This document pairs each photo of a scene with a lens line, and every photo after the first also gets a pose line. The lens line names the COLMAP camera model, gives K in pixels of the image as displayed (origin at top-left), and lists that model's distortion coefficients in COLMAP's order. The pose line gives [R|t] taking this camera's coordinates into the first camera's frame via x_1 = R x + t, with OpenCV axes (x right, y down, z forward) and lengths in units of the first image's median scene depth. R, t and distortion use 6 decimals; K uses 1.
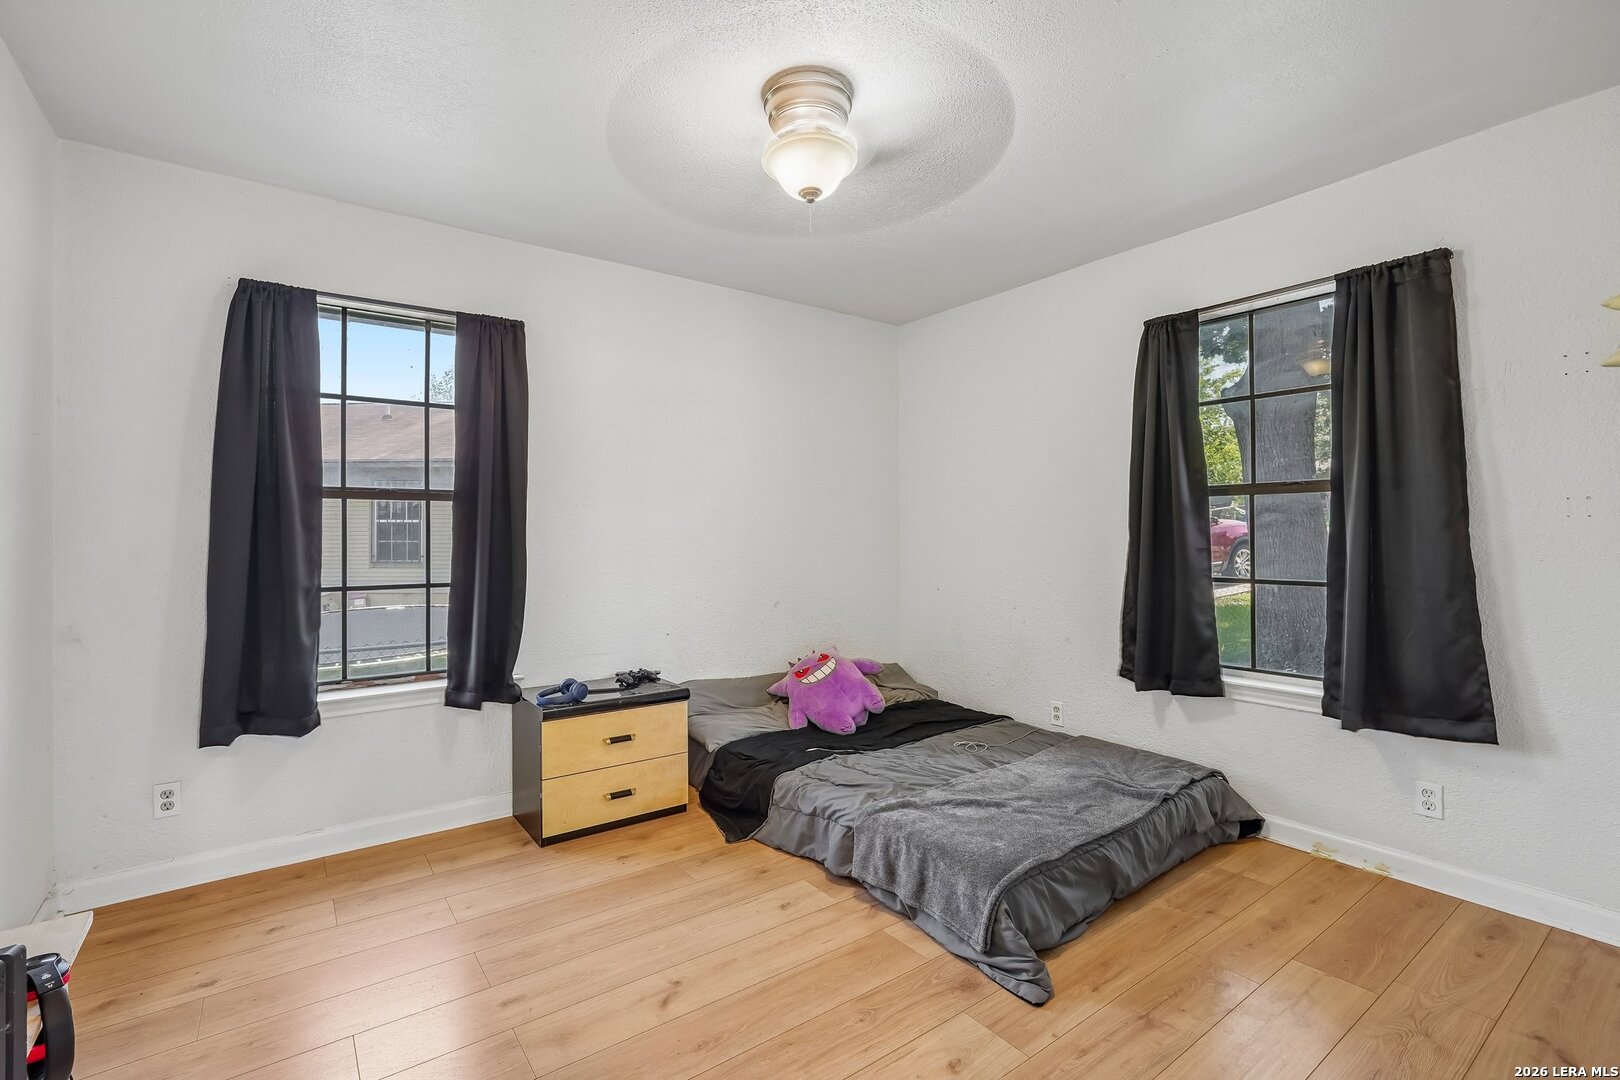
lens RADIAL K [[722.5, 0, 810.0], [0, 722.5, 540.0], [0, 0, 1]] dist [0.000242, 0.000089]
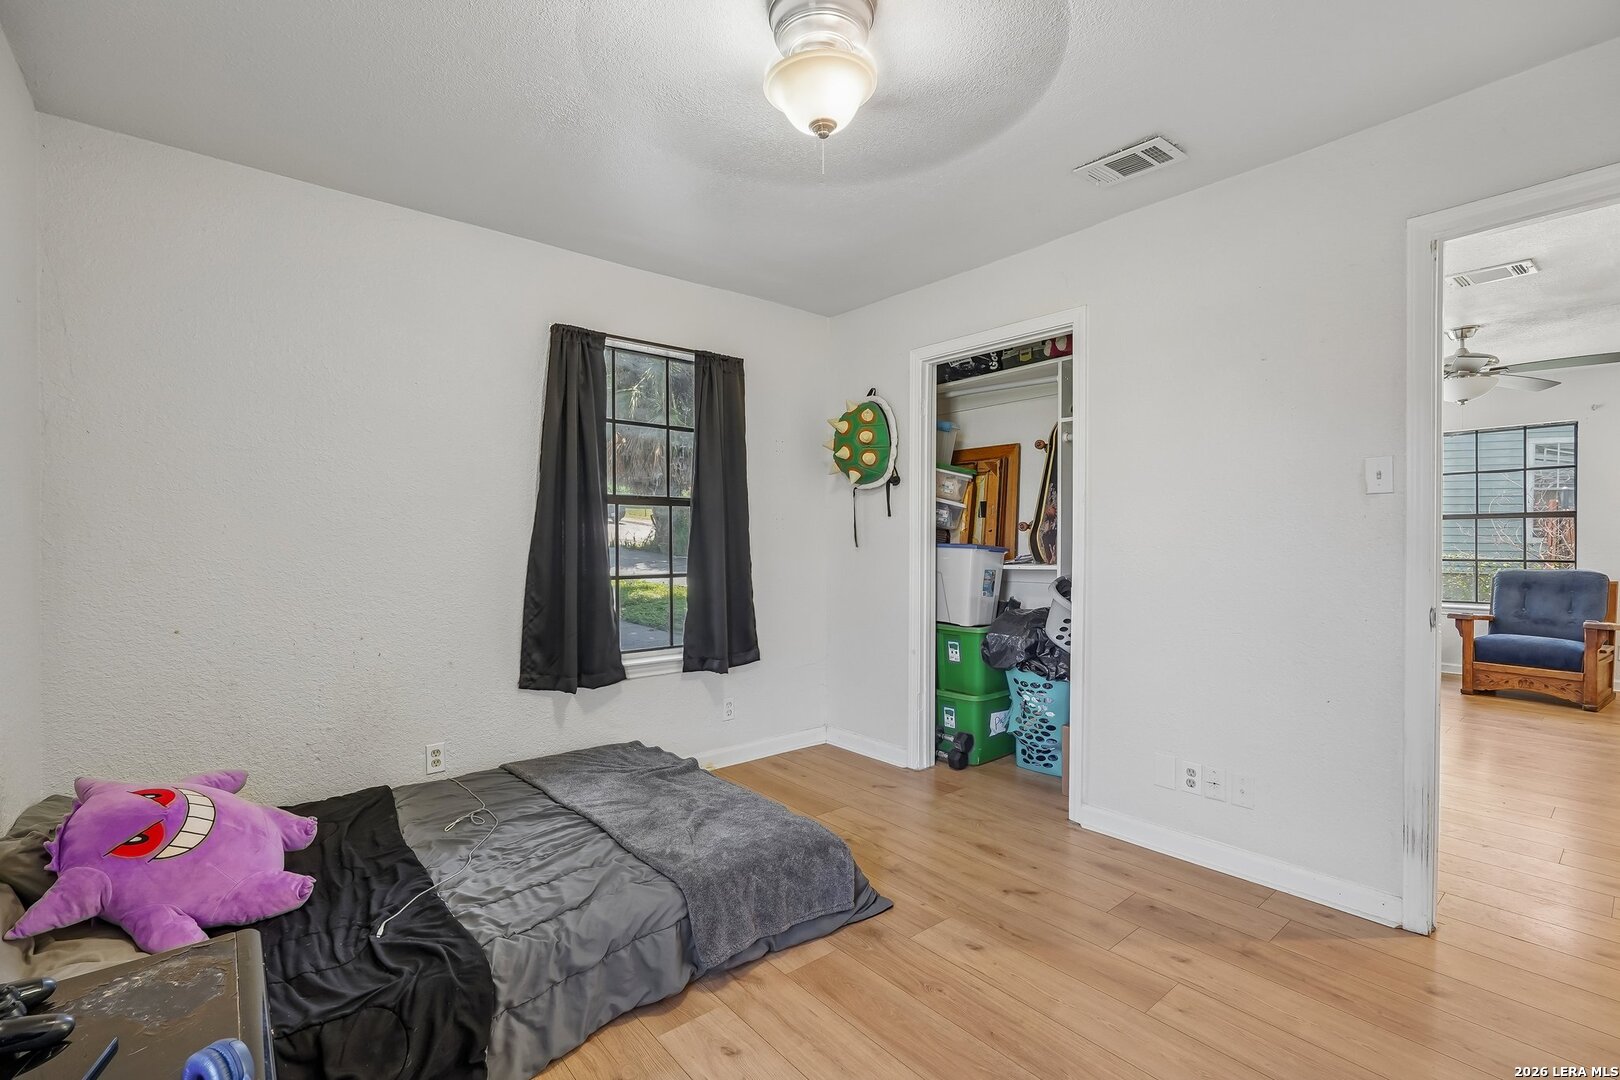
lens RADIAL K [[735.5, 0, 810.0], [0, 735.5, 540.0], [0, 0, 1]] dist [-0.021493, 0.012169]
pose [[-0.051824, 0.006164, 0.998637, -0.651247], [0.008241, 0.999950, -0.005745, 0.005883], [-0.998622, 0.007932, -0.051872, 0.815679]]
